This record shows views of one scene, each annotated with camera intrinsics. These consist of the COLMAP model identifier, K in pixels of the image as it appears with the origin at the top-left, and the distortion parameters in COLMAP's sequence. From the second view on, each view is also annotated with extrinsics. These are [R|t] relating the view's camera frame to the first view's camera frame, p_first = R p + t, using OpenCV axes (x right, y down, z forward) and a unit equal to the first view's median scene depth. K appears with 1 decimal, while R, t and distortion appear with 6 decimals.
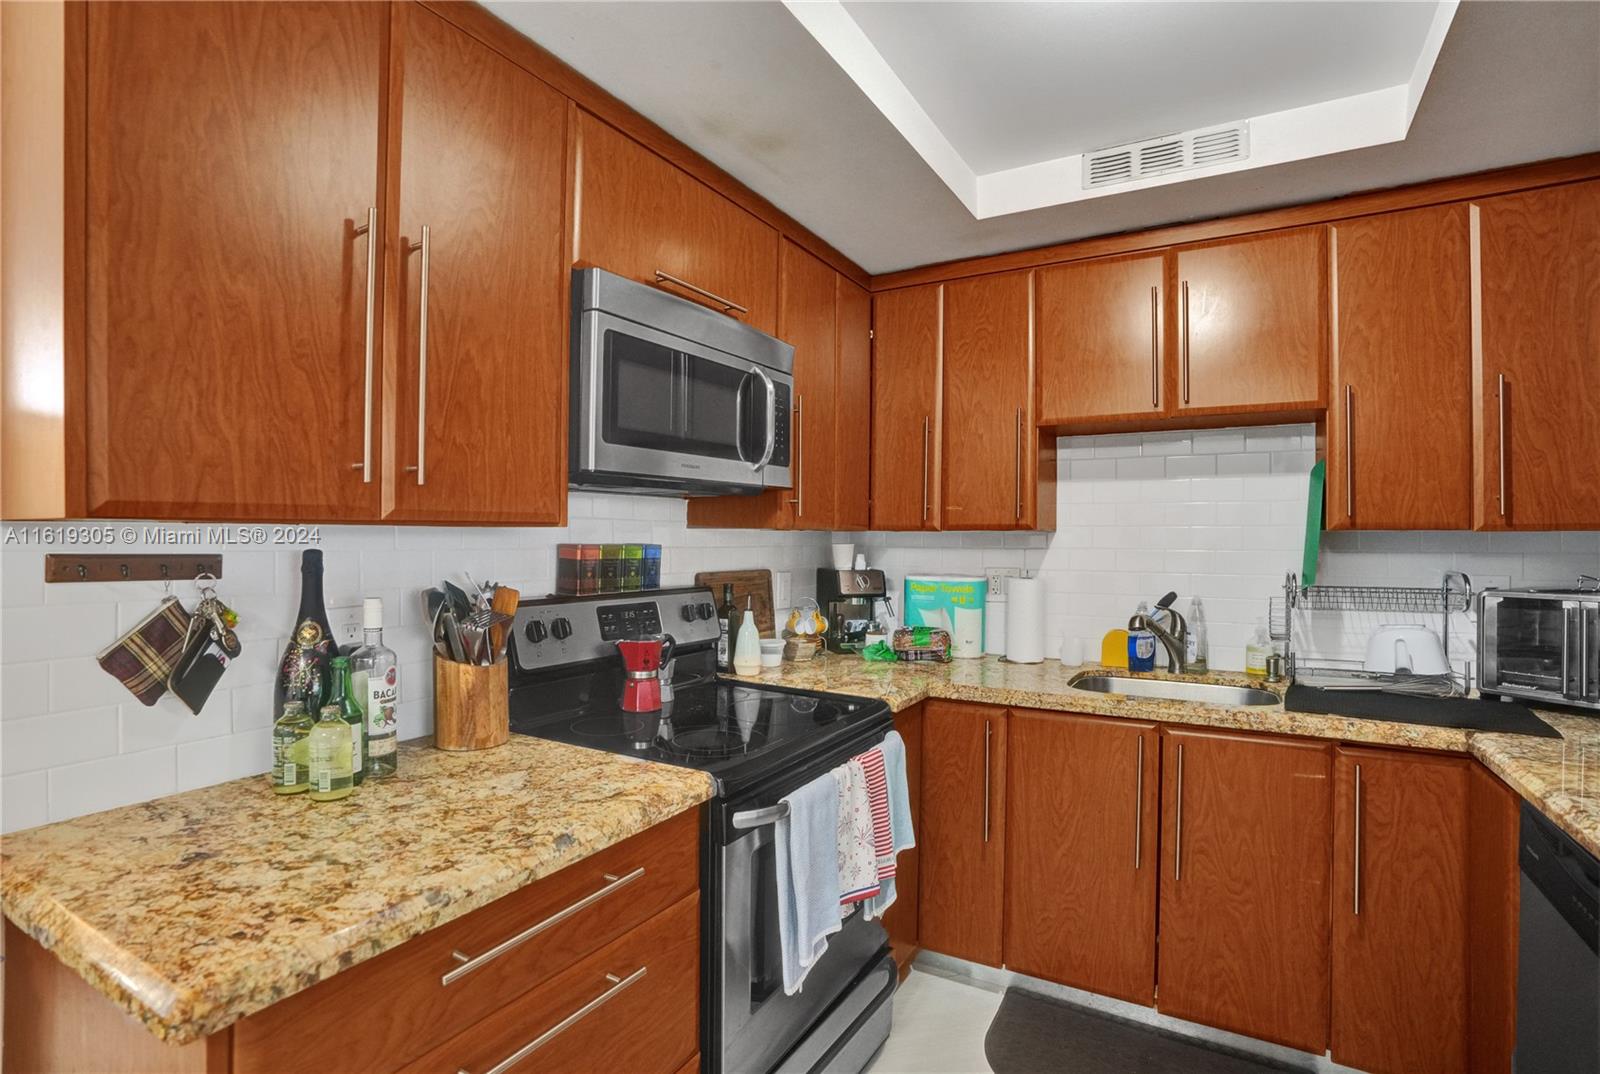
lens RADIAL K [[795.0, 0, 800.0], [0, 795.0, 537.0], [0, 0, 1]] dist [-0.017374, -0.000234]
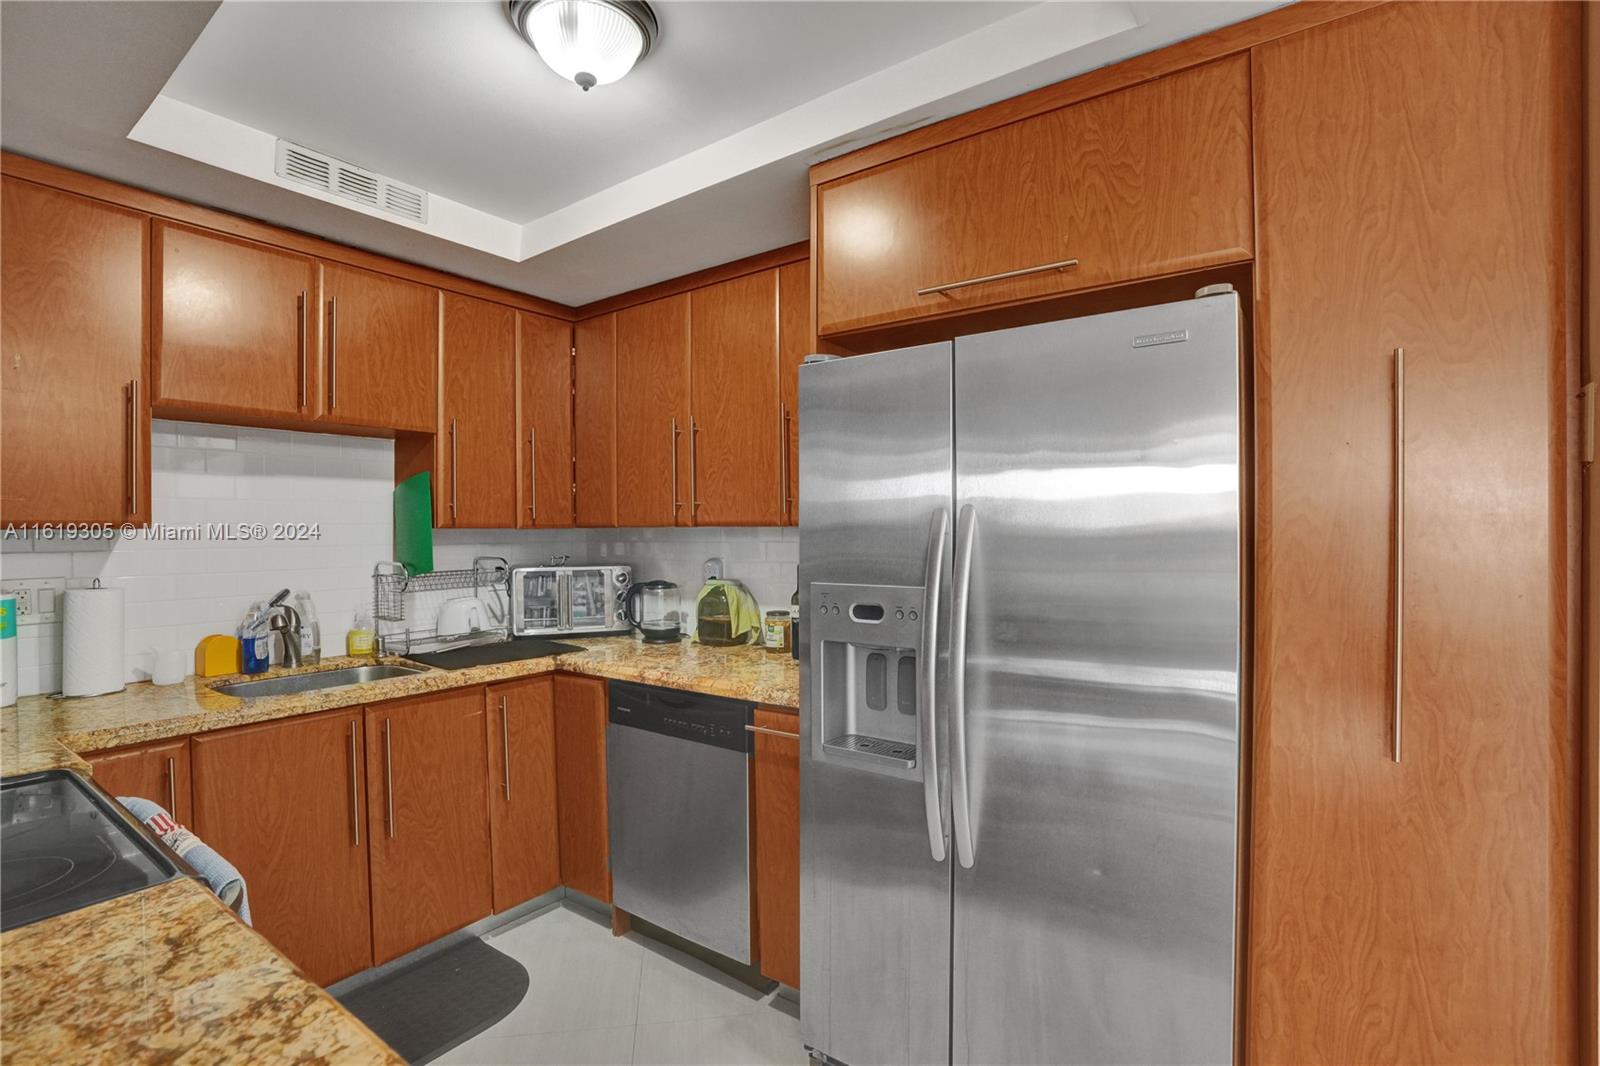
lens RADIAL K [[763.0, 0, 800.0], [0, 763.0, 533.0], [0, 0, 1]] dist [-0.051504, 0.042215]
pose [[0.126704, -0.006420, 0.991920, -0.503706], [0.008753, 0.999947, 0.005354, -0.002939], [-0.991902, 0.008004, 0.126753, 0.273246]]
